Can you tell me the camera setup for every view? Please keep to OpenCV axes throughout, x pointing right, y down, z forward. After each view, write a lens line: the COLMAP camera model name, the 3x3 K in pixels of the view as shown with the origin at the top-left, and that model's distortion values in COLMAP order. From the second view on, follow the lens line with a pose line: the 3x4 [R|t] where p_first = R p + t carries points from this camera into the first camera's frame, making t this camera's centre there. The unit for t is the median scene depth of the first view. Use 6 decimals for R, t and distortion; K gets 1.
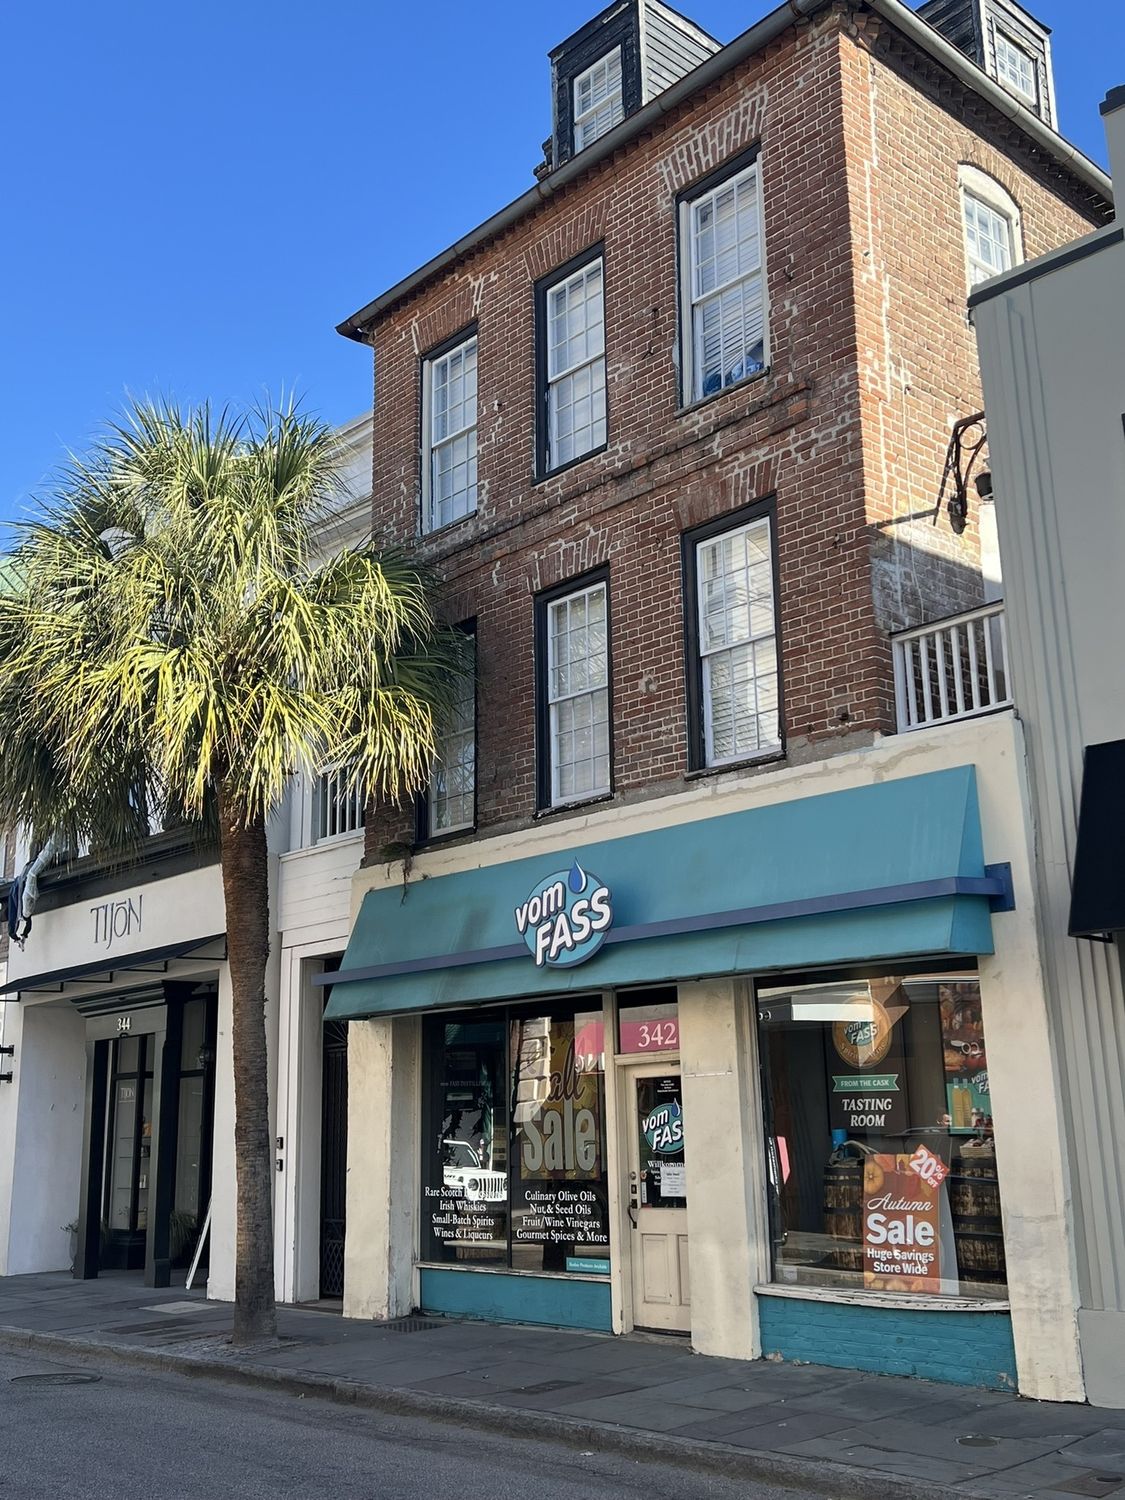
lens RADIAL K [[1493.0, 0, 562.5], [0, 1493.0, 750.0], [0, 0, 1]] dist [0.223386, -0.663624]
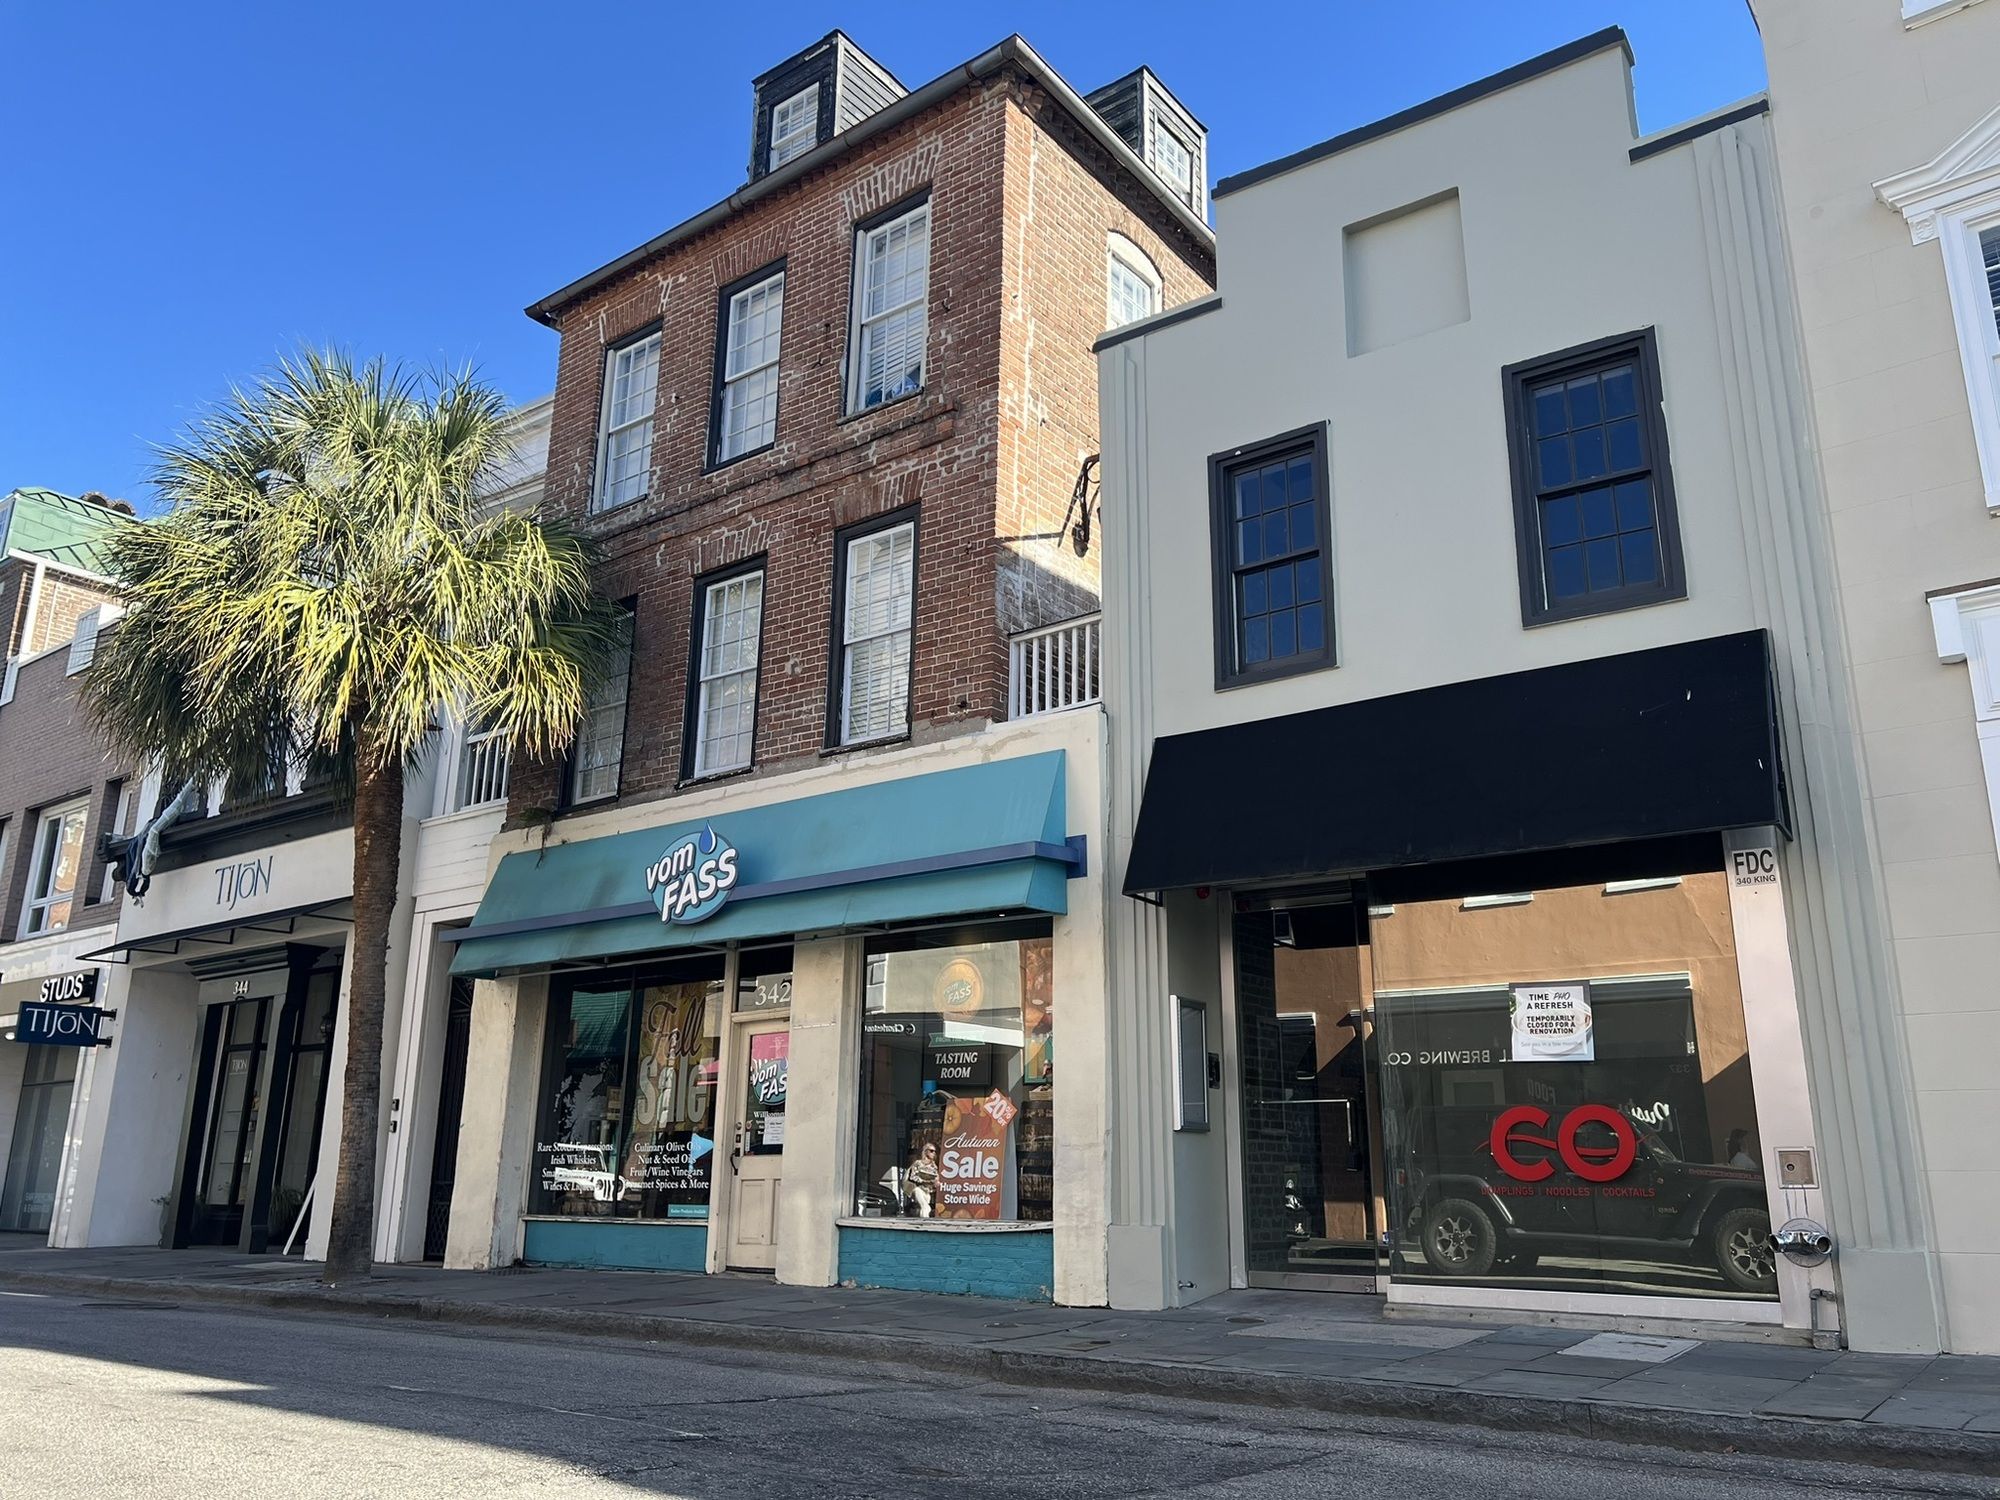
lens RADIAL K [[1505.2, 0, 1000.7], [0, 1505.2, 749.8], [0, 0, 1]] dist [0.112878, -0.187382]
pose [[0.984099, 0.079348, 0.158912, 0.036493], [-0.074201, 0.996516, -0.038074, 0.044968], [-0.161379, 0.025677, 0.986558, -0.083216]]
